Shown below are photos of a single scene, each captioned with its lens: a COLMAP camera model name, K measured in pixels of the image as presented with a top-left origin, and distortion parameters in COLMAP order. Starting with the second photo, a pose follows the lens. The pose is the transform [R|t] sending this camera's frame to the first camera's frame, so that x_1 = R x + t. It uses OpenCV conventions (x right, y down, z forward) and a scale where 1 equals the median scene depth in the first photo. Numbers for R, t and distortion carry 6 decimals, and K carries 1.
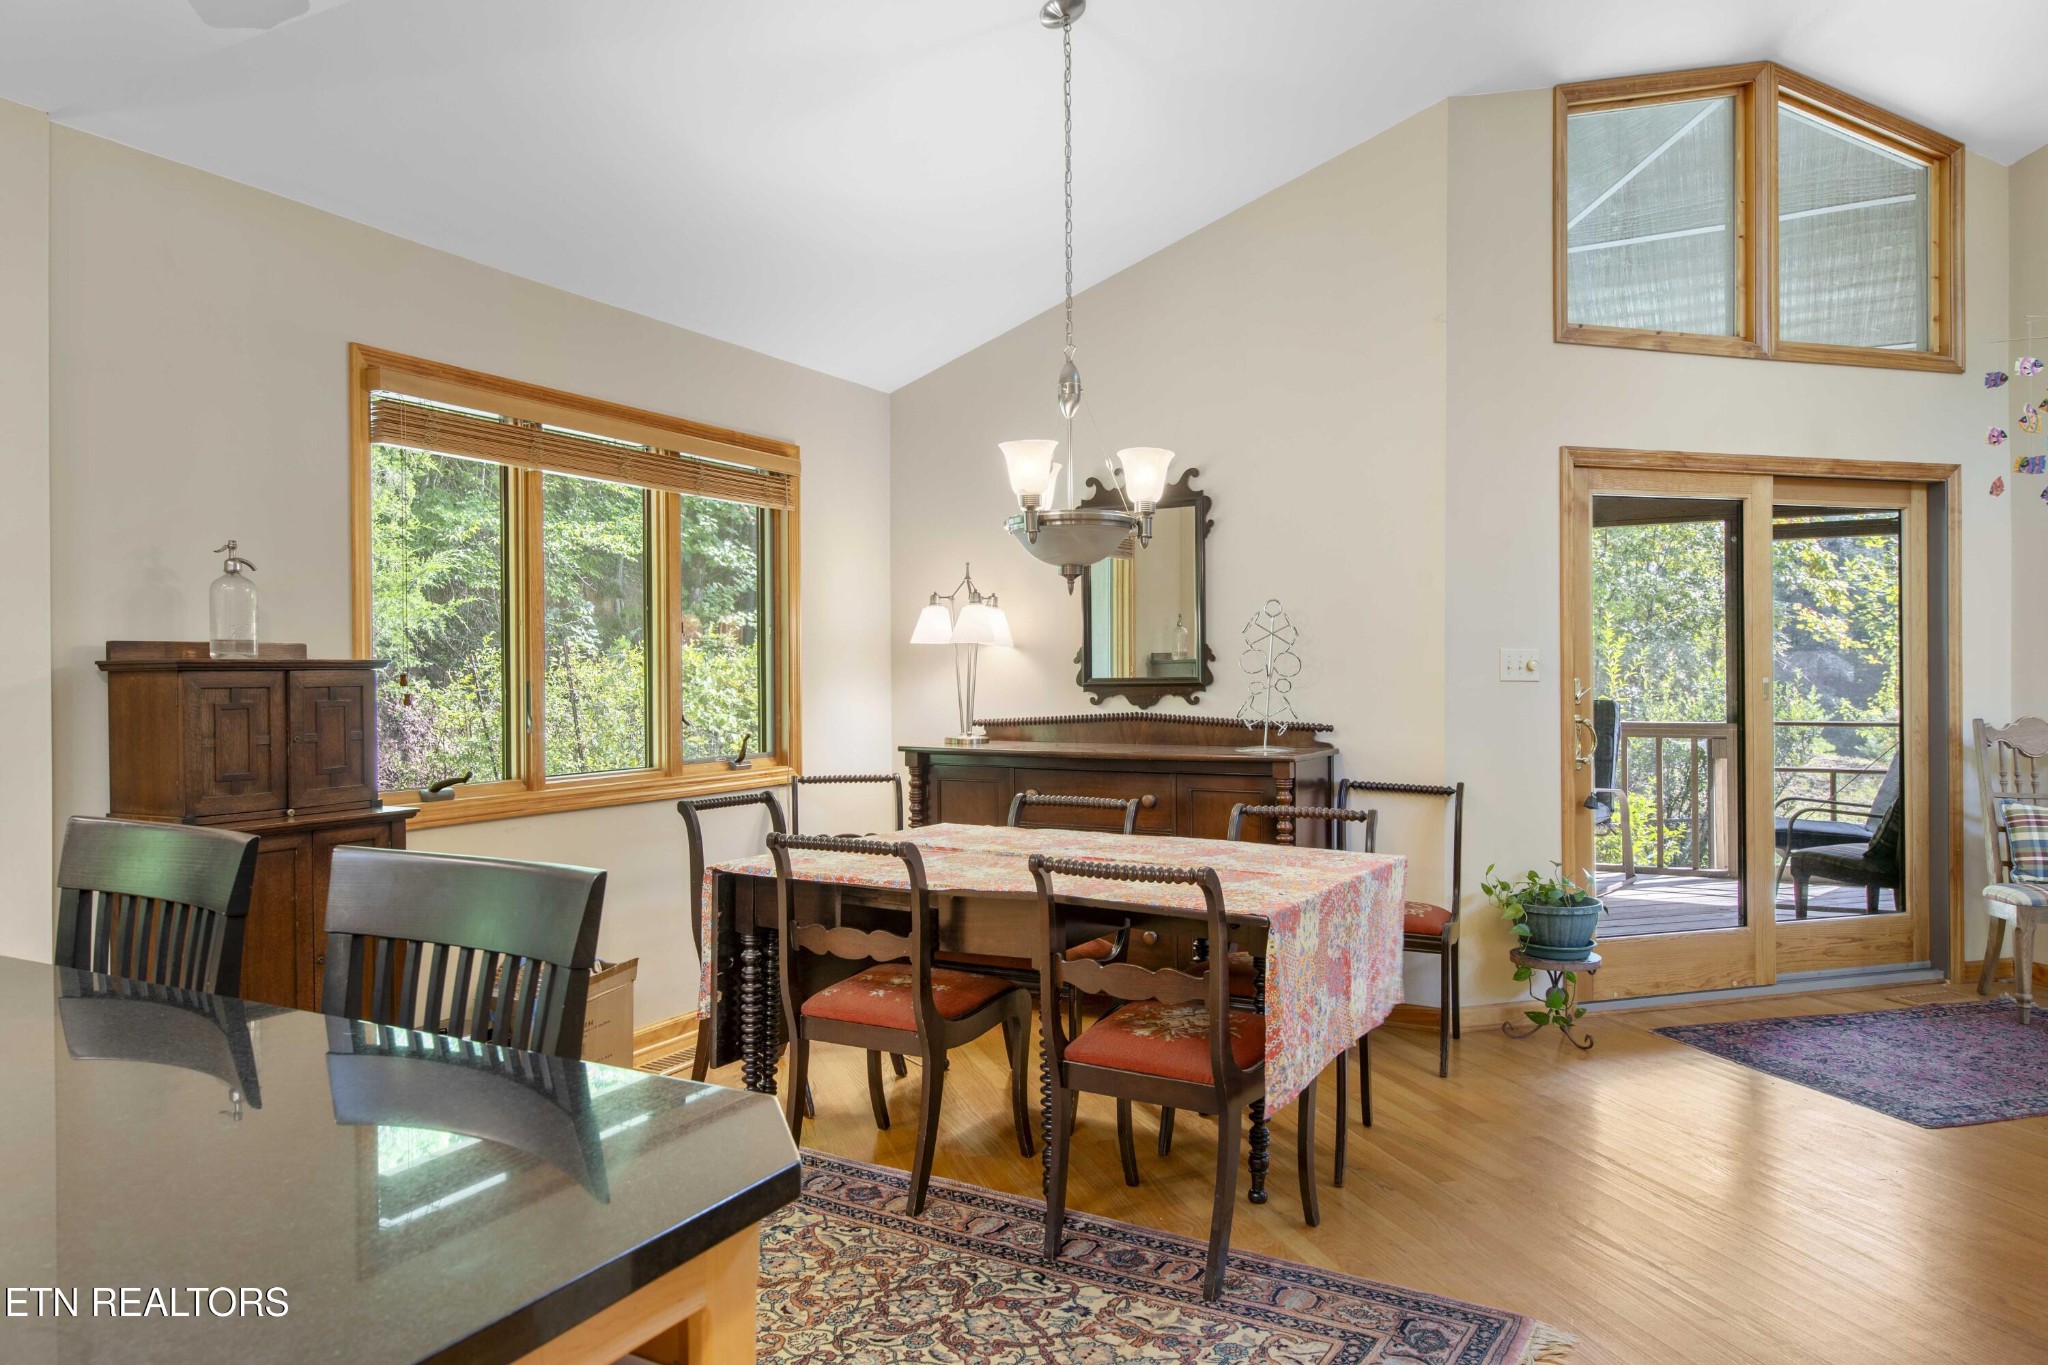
lens RADIAL K [[1357.9, 0, 999.0], [0, 1357.9, 673.3], [0, 0, 1]] dist [0.001944, 0.002124]
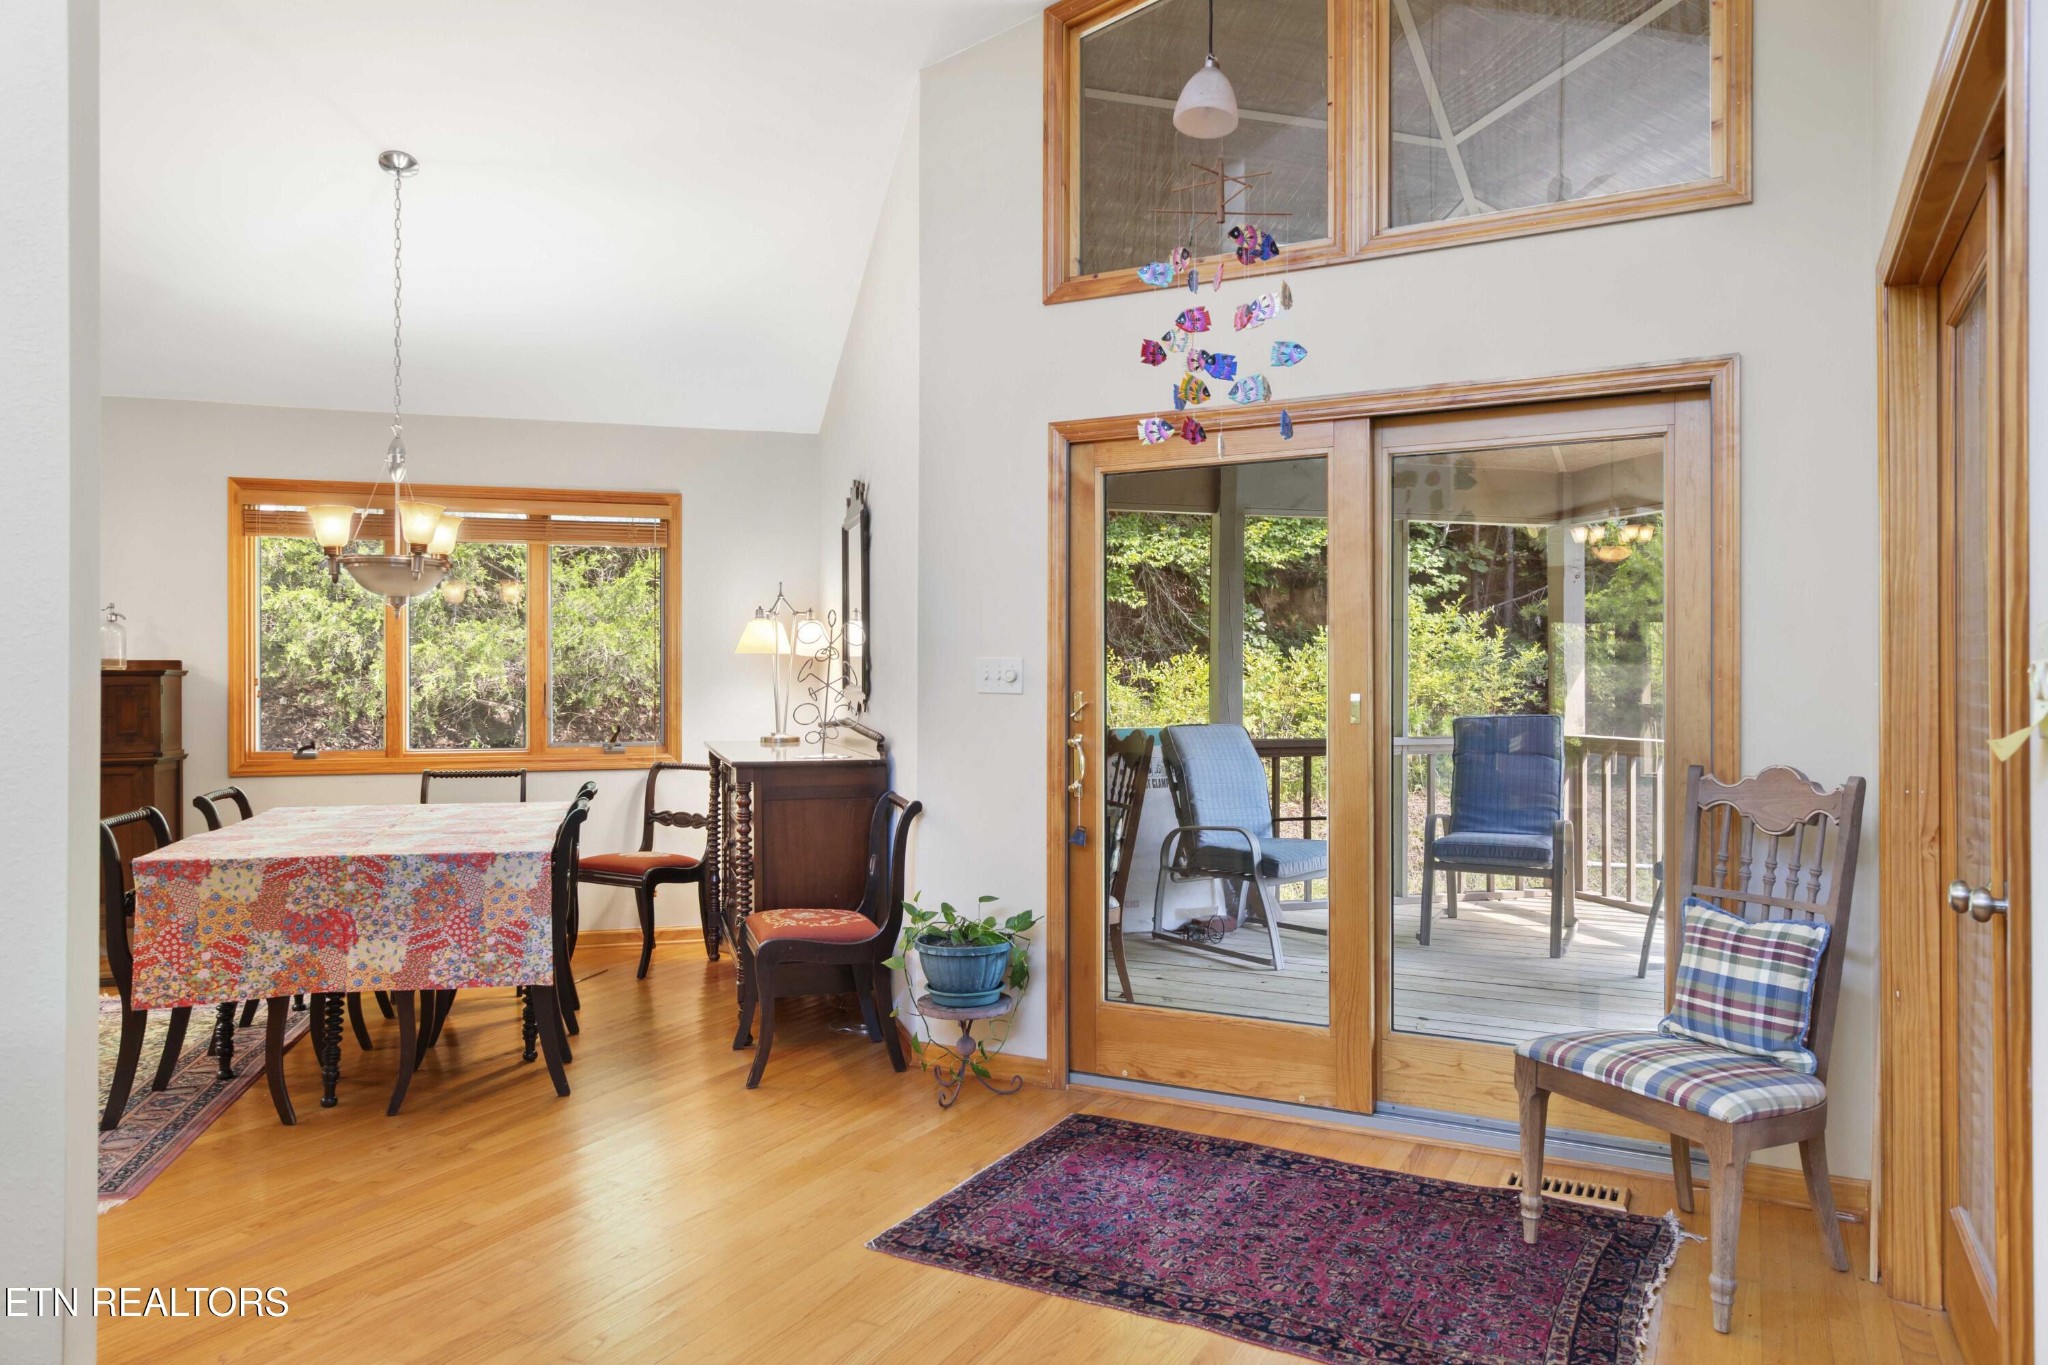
lens RADIAL K [[1357.9, 0, 999.0], [0, 1357.9, 673.3], [0, 0, 1]] dist [0.001944, 0.002124]
pose [[0.706669, 0.005147, -0.707526, 0.966919], [-0.005018, 0.999985, 0.002263, -0.009920], [0.707527, 0.001951, 0.706684, 0.356439]]
